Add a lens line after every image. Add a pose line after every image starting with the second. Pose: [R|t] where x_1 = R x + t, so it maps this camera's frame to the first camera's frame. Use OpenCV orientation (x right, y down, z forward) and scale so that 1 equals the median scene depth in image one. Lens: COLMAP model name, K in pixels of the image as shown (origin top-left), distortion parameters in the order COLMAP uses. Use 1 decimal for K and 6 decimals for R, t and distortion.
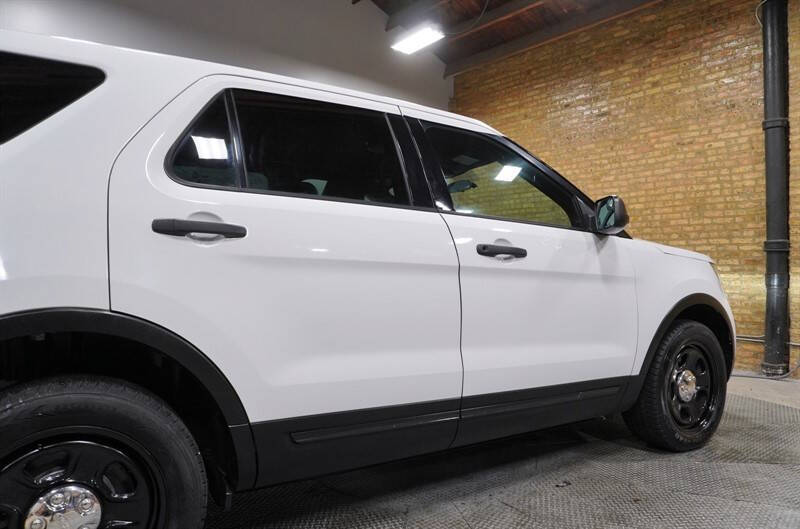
lens RADIAL K [[528.7, 0, 401.1], [0, 528.7, 264.2], [0, 0, 1]] dist [-0.049269, 0.035368]
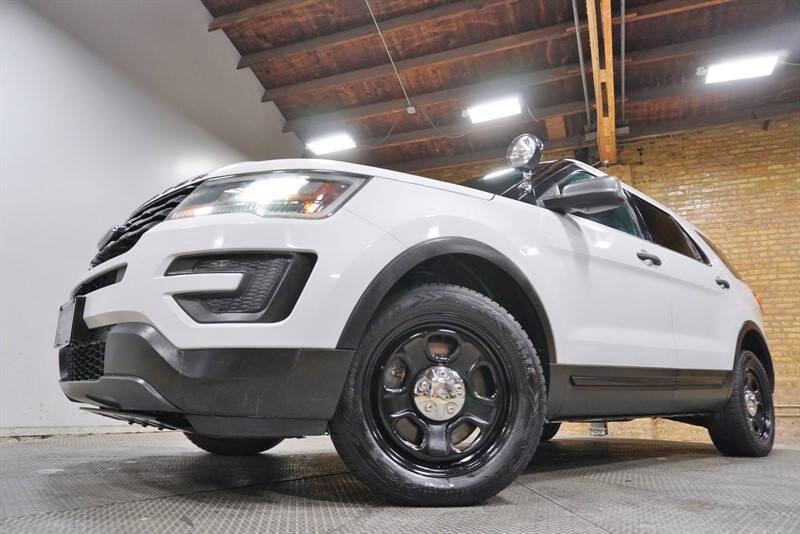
lens RADIAL K [[522.7, 0, 398.1], [0, 522.7, 272.8], [0, 0, 1]] dist [-0.045367, 0.033296]
pose [[0.899942, 0.126879, 0.417141, -0.297274], [-0.031298, 0.973054, -0.228445, 0.108479], [-0.434886, 0.192532, 0.879662, -0.013658]]
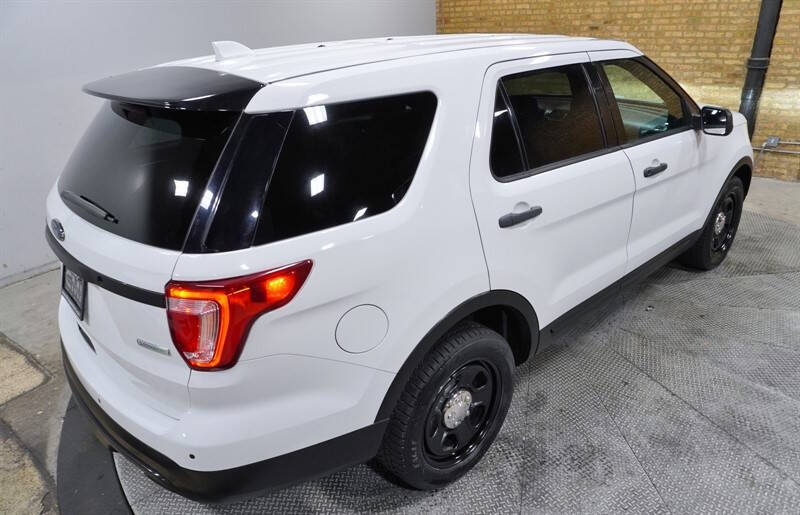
lens RADIAL K [[537.0, 0, 404.7], [0, 537.0, 250.0], [0, 0, 1]] dist [-0.042443, 0.029924]
pose [[0.982771, -0.106370, 0.151150, -0.227696], [0.035866, 0.912004, 0.408611, -0.143432], [-0.181313, -0.396150, 0.900106, -0.059138]]
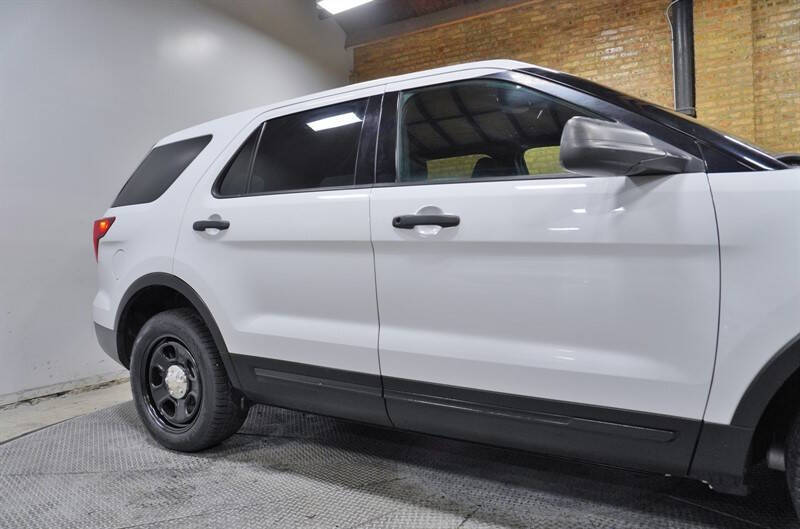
lens RADIAL K [[528.7, 0, 398.5], [0, 528.7, 265.5], [0, 0, 1]] dist [-0.049269, 0.035368]
pose [[0.941419, -0.036959, 0.335208, -0.220067], [0.029859, 0.999208, 0.026313, 0.009034], [-0.335915, -0.014763, 0.941777, 0.129084]]
